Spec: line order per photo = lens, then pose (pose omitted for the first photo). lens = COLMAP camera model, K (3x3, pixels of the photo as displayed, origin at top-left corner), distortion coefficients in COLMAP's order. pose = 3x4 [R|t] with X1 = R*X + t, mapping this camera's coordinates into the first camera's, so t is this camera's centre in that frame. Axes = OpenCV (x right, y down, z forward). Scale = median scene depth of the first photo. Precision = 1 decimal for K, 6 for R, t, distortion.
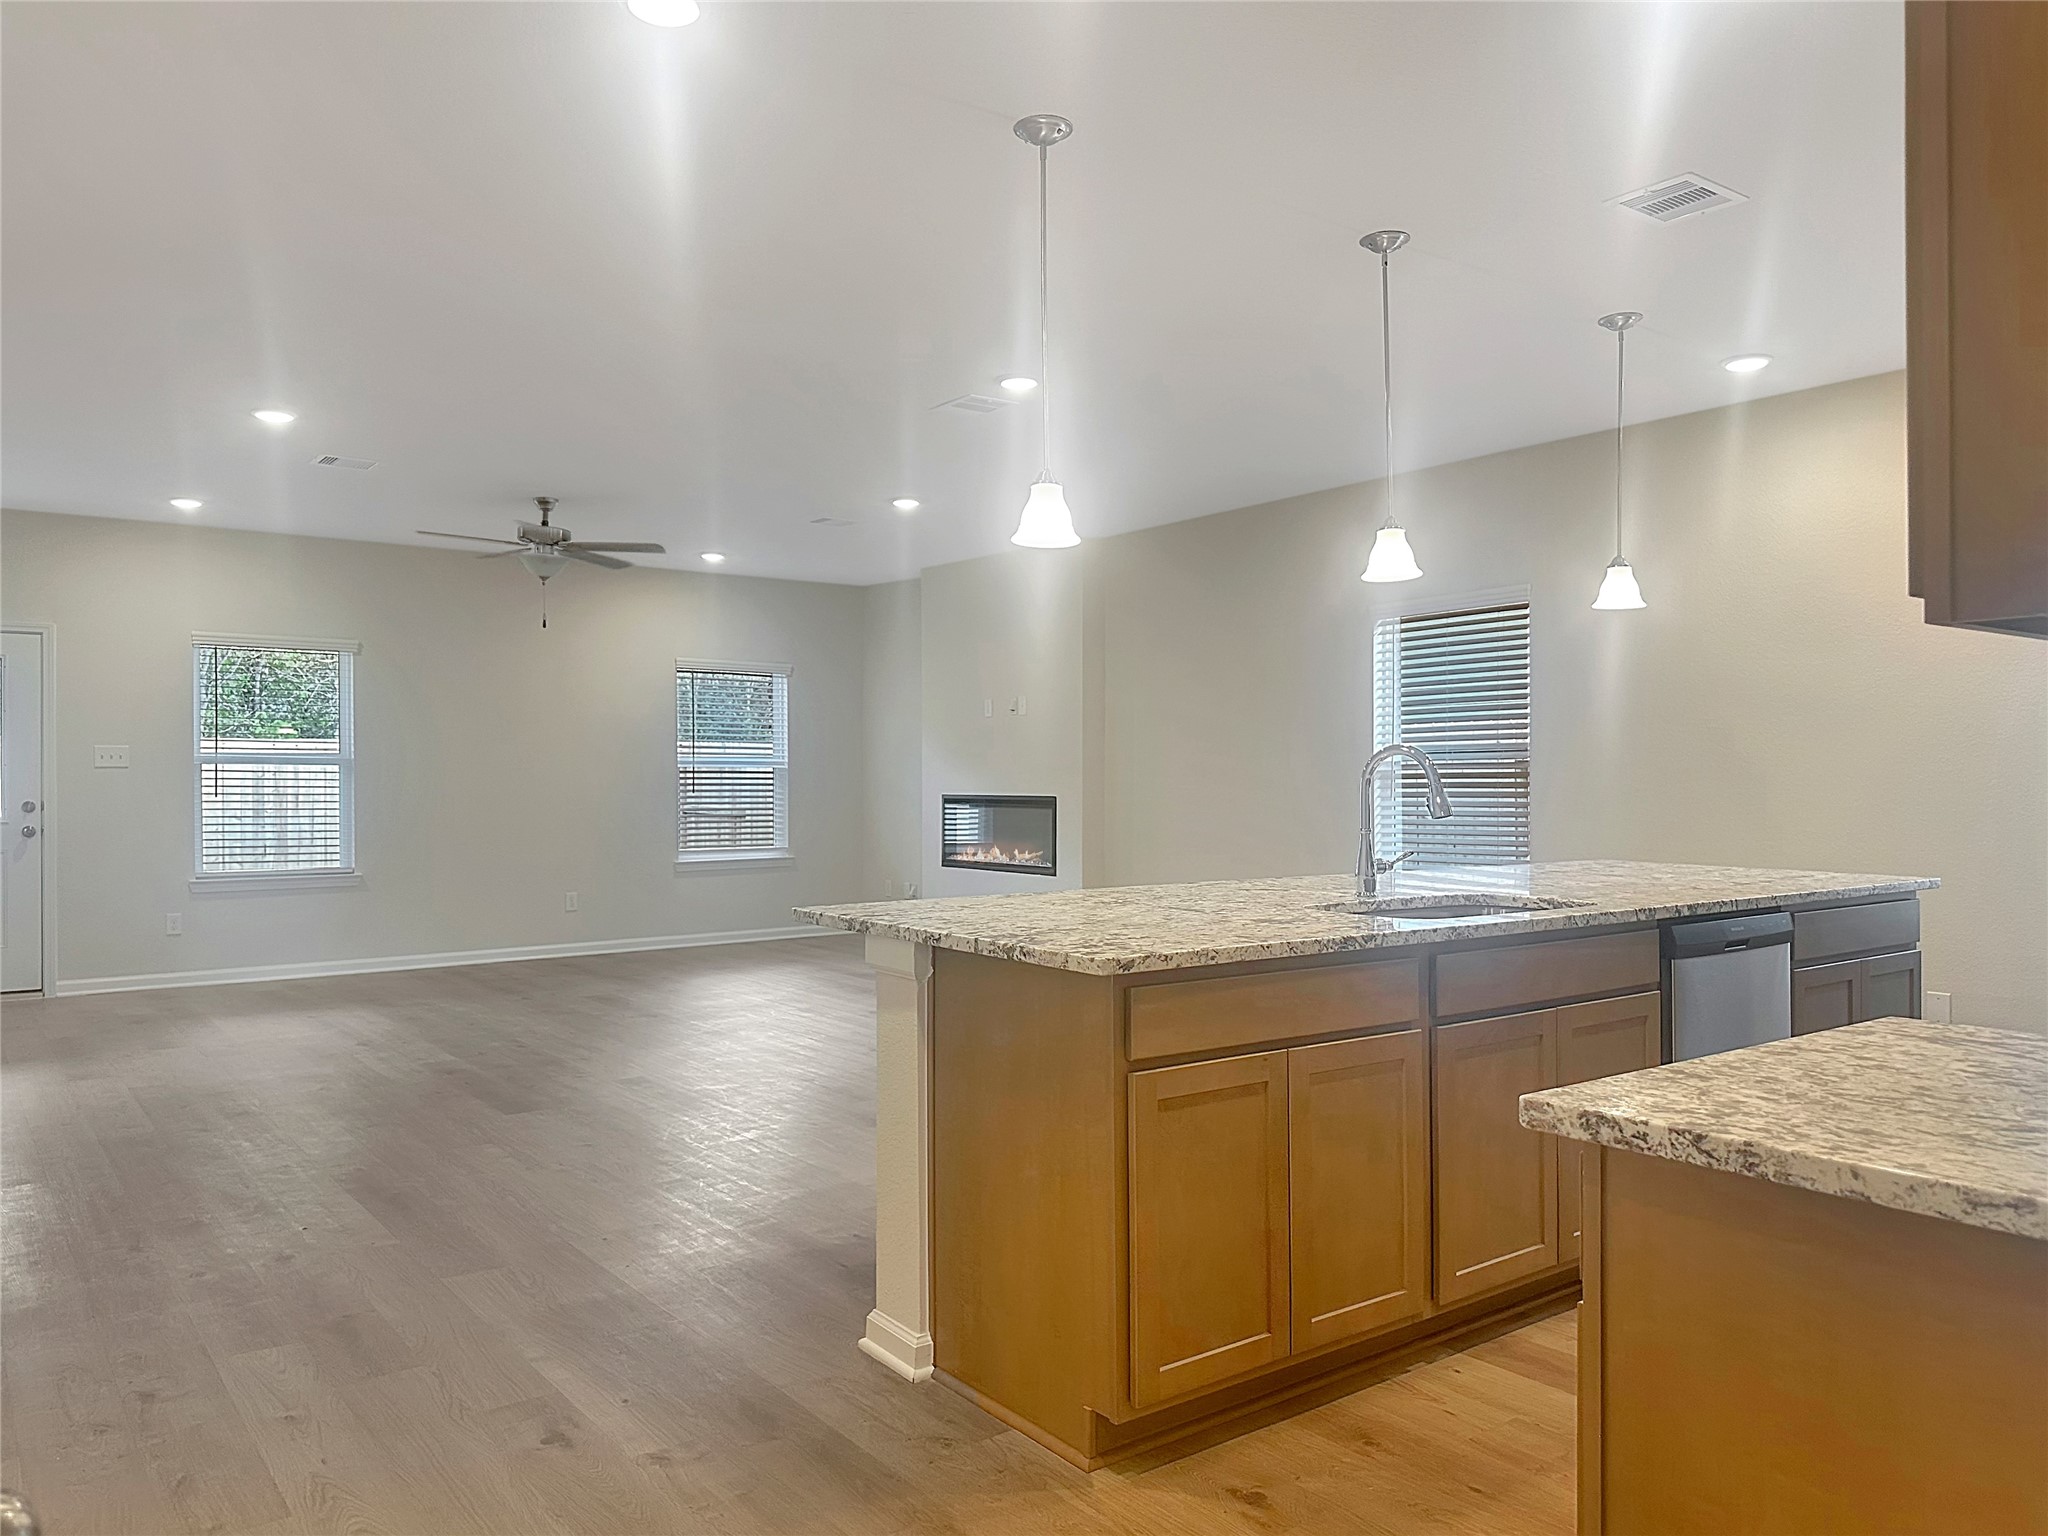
lens RADIAL K [[1406.3, 0, 1020.3], [0, 1406.3, 775.7], [0, 0, 1]] dist [0.071708, 0.001354]
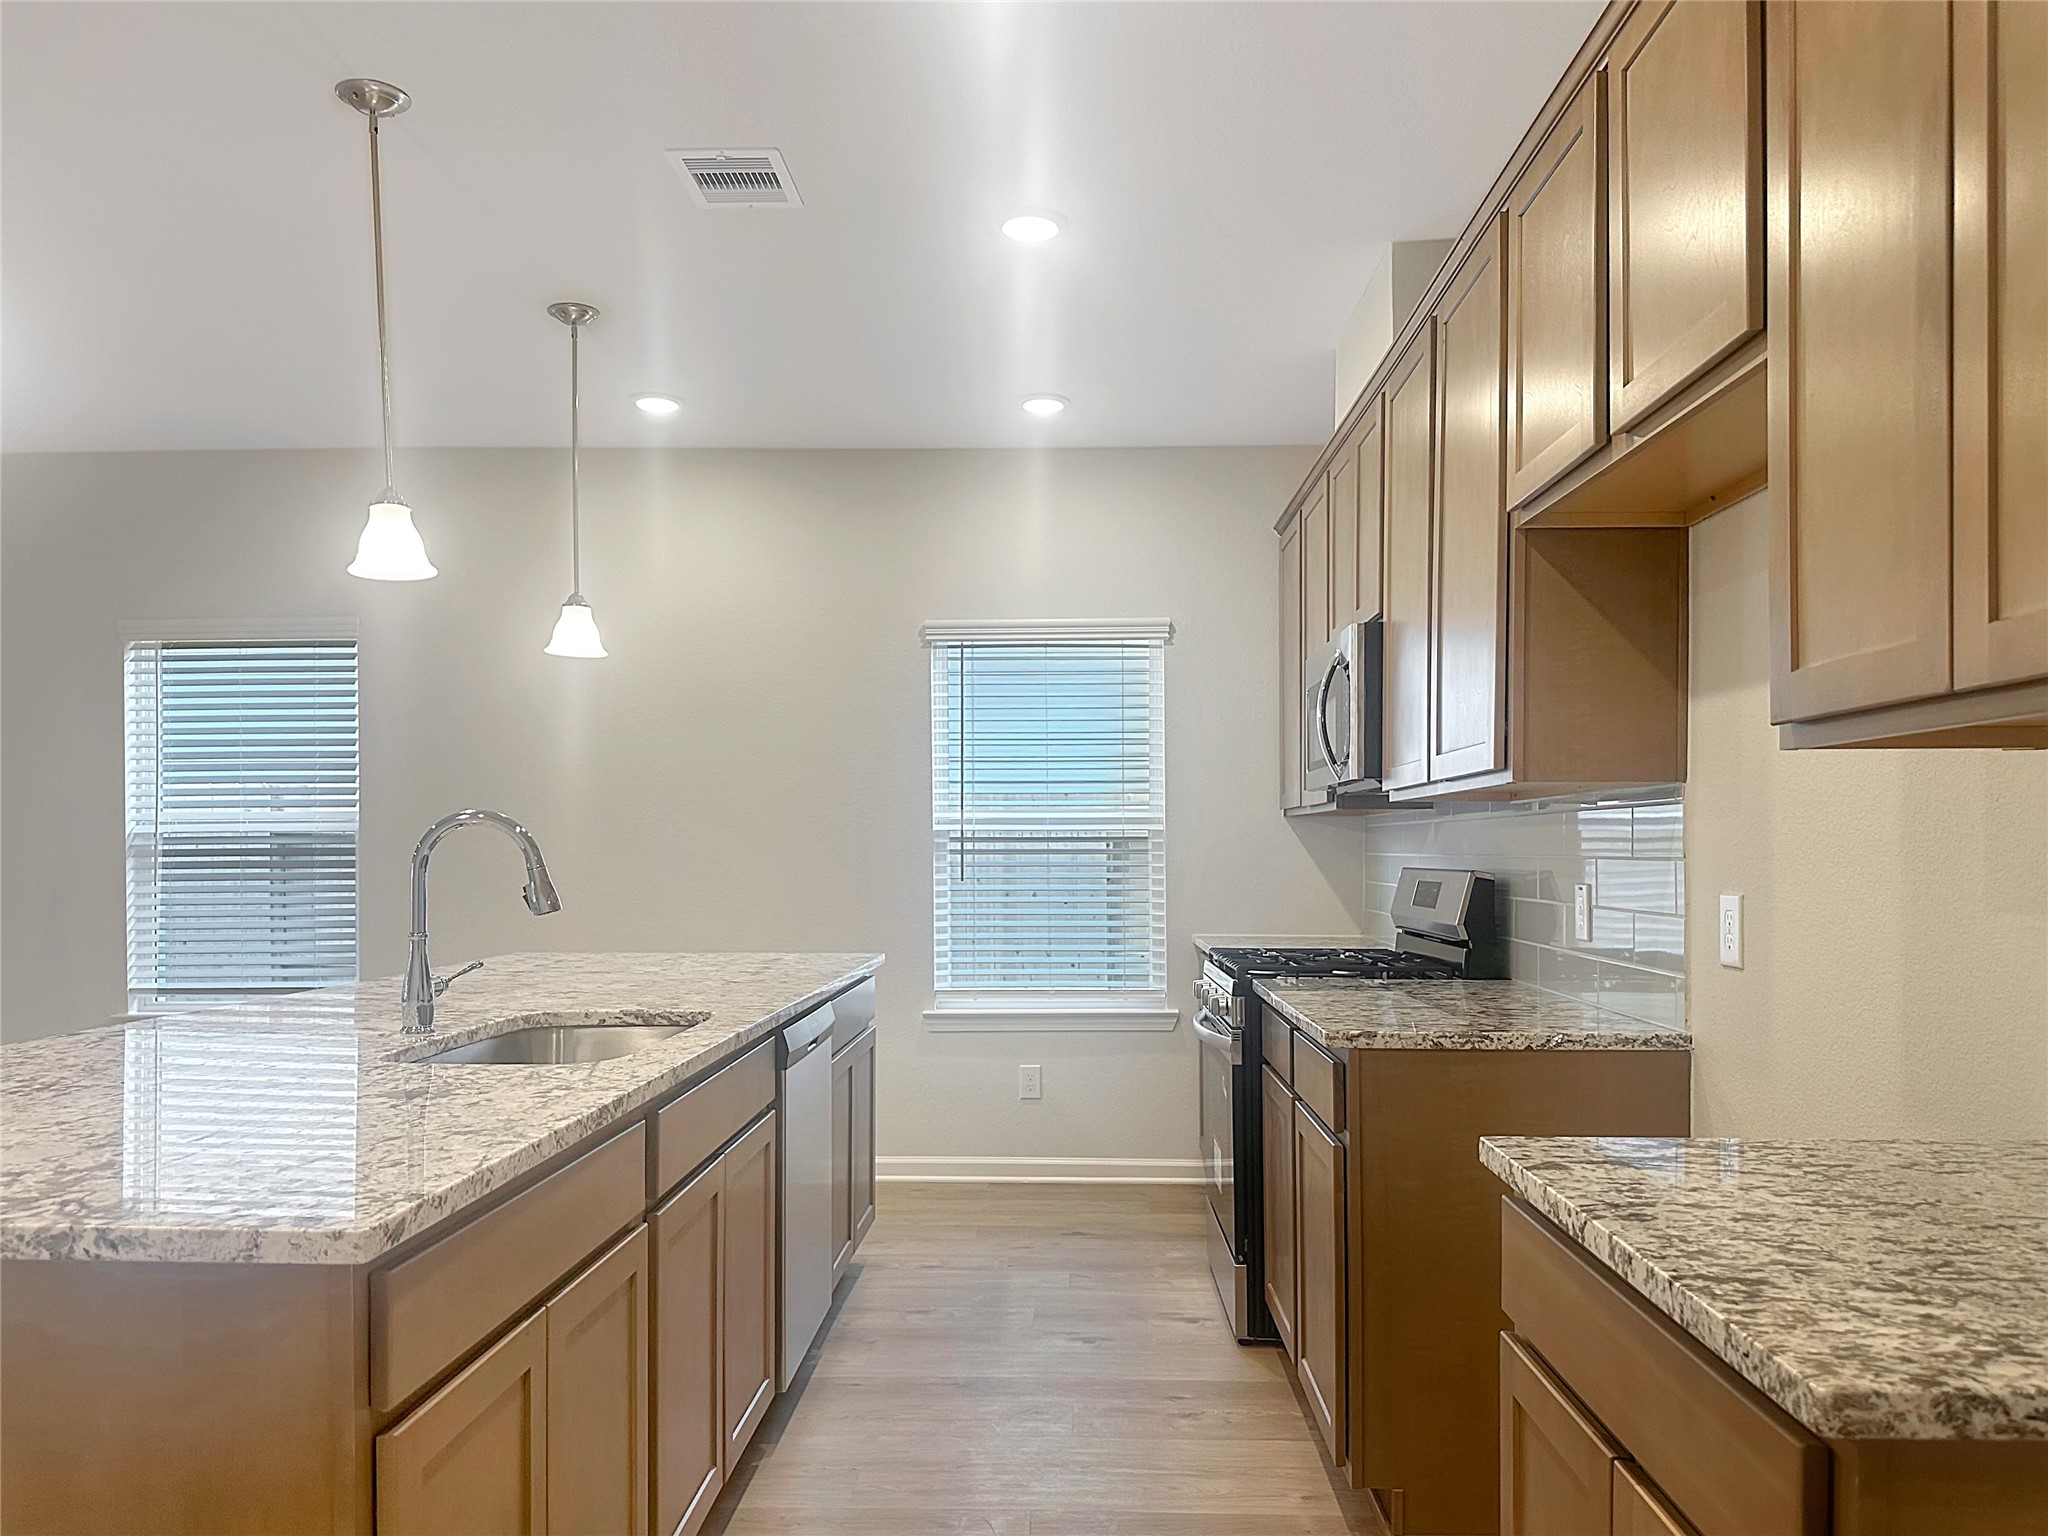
lens RADIAL K [[1488.2, 0, 1010.4], [0, 1488.2, 836.0], [0, 0, 1]] dist [0.022723, -0.012197]
pose [[0.628945, 0.006779, 0.777420, -0.195400], [0.000094, 0.999961, -0.008796, -0.003961], [-0.777450, 0.005605, 0.628920, 0.452904]]
